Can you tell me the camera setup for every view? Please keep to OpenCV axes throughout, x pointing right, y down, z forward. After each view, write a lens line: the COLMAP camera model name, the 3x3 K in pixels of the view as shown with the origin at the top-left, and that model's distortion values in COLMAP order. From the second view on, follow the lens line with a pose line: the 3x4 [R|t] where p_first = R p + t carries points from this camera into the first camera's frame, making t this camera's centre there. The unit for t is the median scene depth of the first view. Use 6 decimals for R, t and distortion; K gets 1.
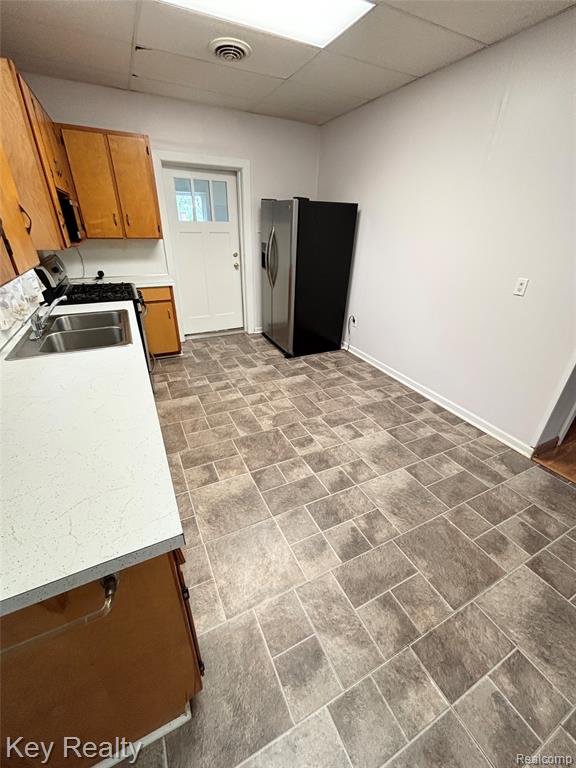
lens RADIAL K [[312.1, 0, 293.1], [0, 312.1, 382.9], [0, 0, 1]] dist [-0.002079, 0.000127]
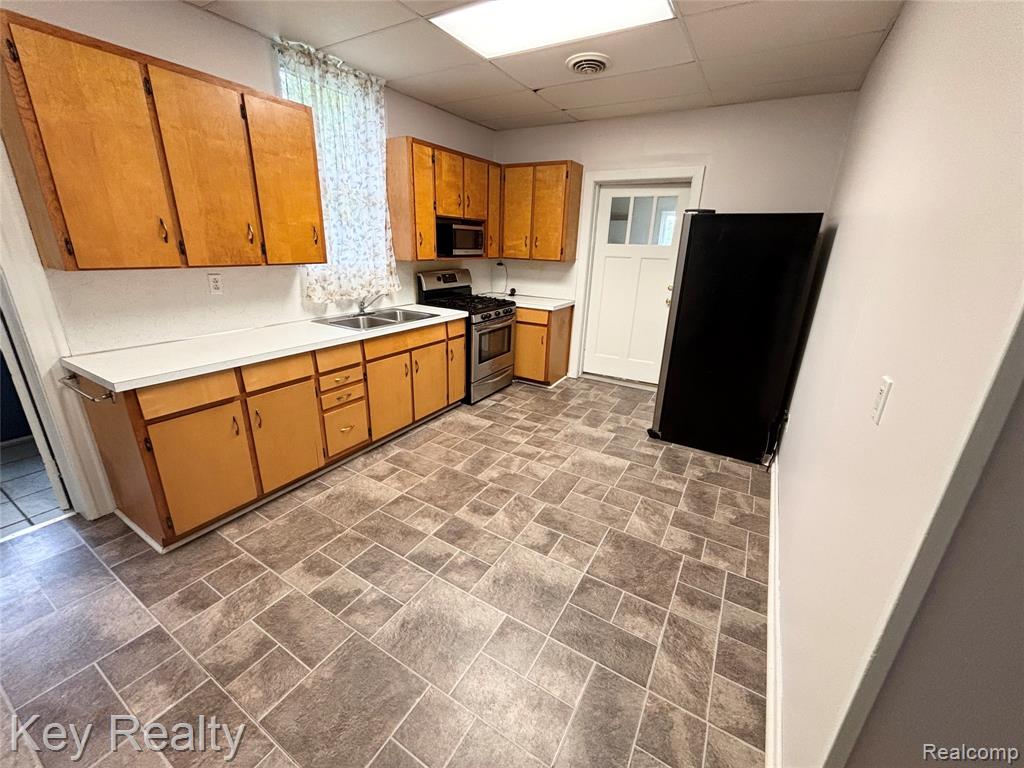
lens RADIAL K [[416.2, 0, 516.4], [0, 416.2, 387.9], [0, 0, 1]] dist [-0.002079, 0.000127]
pose [[0.537065, 0.273372, -0.798016, 0.655547], [-0.398104, 0.916190, 0.045931, -0.132202], [0.743690, 0.293025, 0.600884, 0.290941]]
